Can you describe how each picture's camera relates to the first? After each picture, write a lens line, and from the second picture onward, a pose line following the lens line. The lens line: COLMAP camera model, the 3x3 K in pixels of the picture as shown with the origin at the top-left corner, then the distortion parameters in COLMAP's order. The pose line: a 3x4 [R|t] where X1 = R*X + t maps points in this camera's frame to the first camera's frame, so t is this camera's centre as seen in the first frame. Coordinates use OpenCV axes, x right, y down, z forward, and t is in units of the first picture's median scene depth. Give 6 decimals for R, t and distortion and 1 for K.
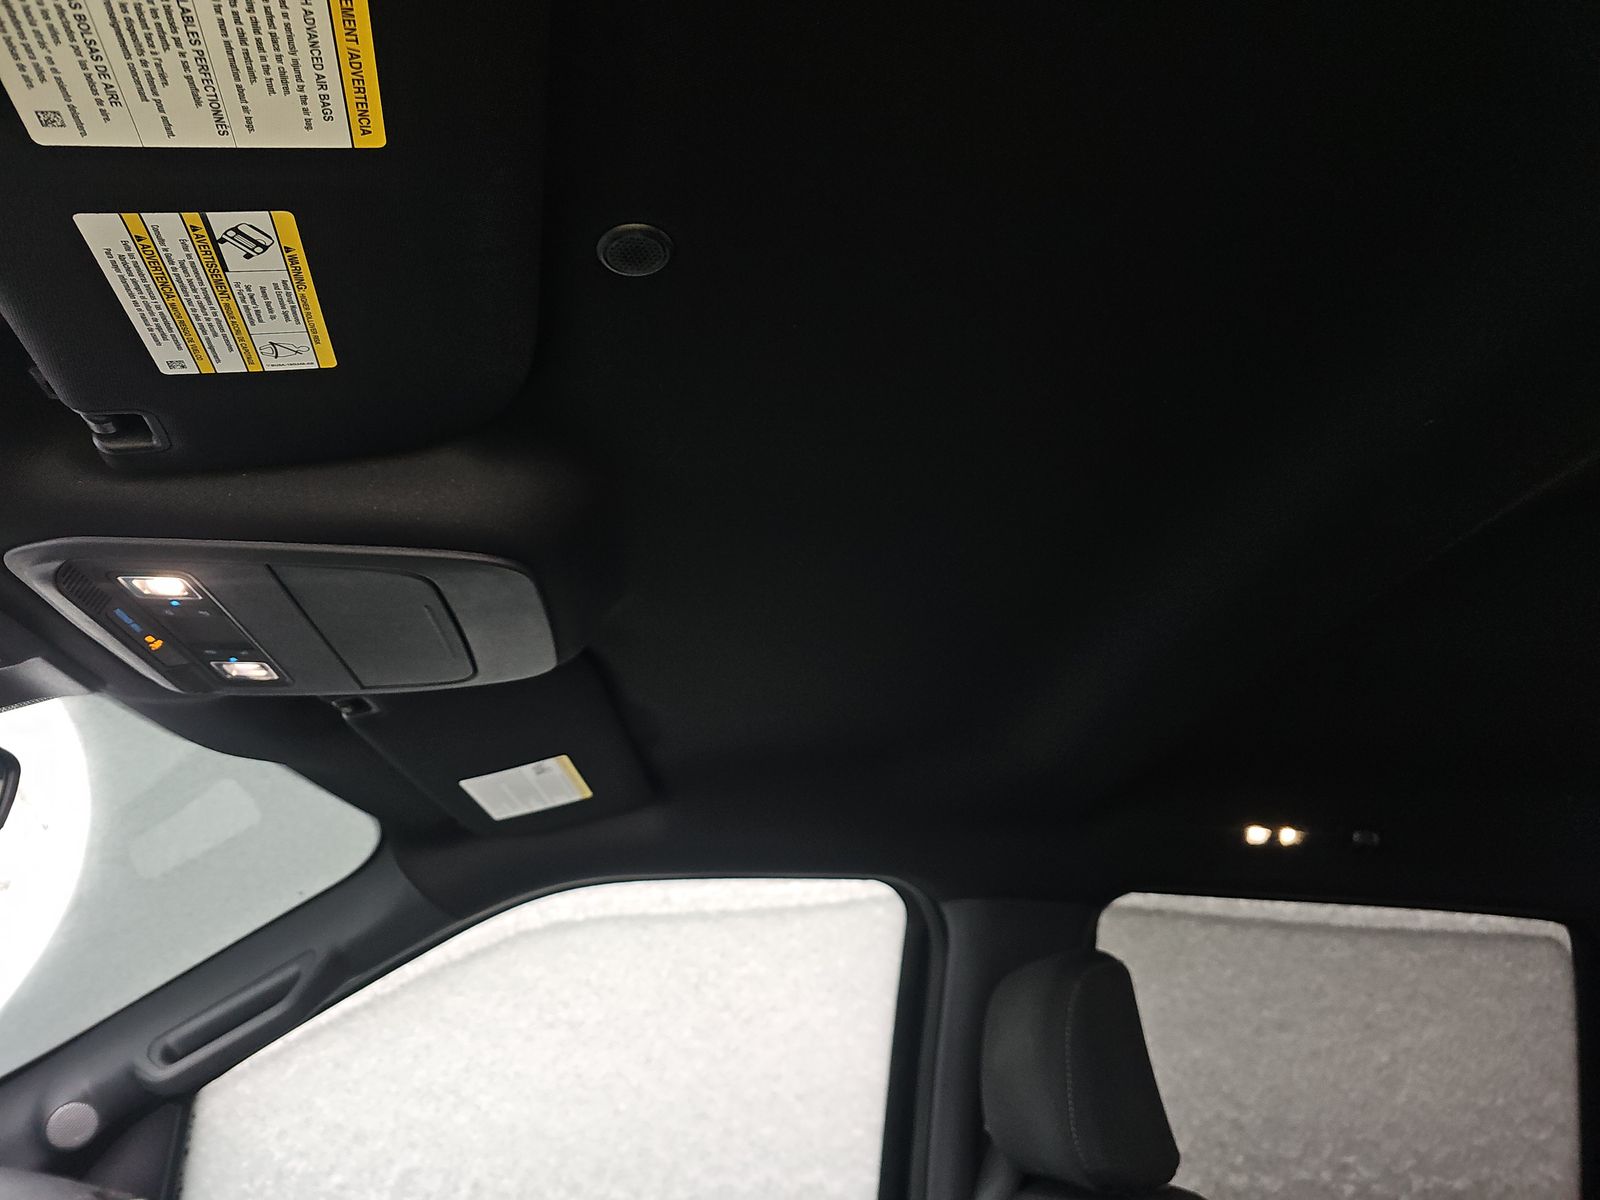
lens RADIAL K [[1095.4, 0, 804.4], [0, 1095.4, 622.7], [0, 0, 1]] dist [0.062929, -0.064594]
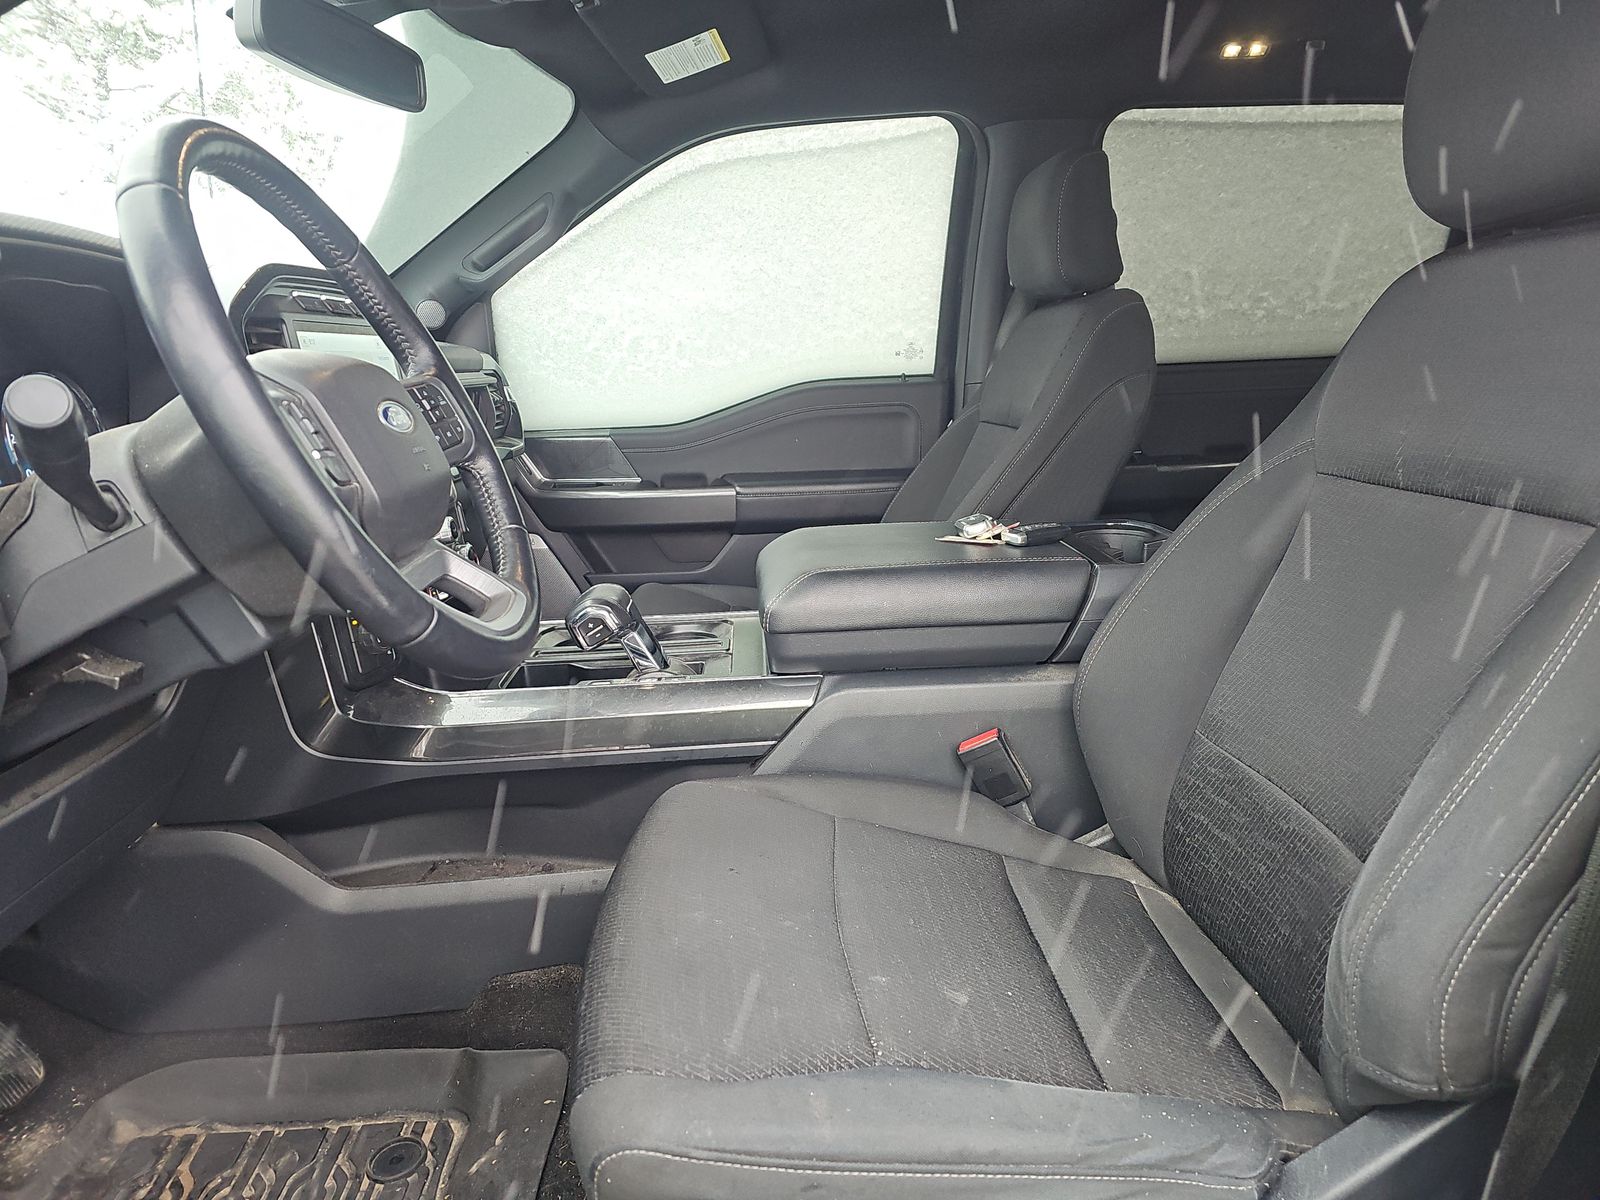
lens RADIAL K [[1095.4, 0, 804.4], [0, 1095.4, 622.7], [0, 0, 1]] dist [0.062929, -0.064594]
pose [[0.996869, -0.048106, -0.062752, -0.040863], [0.075855, 0.805820, 0.587283, -0.070325], [0.022315, -0.590204, 0.806946, -0.453779]]
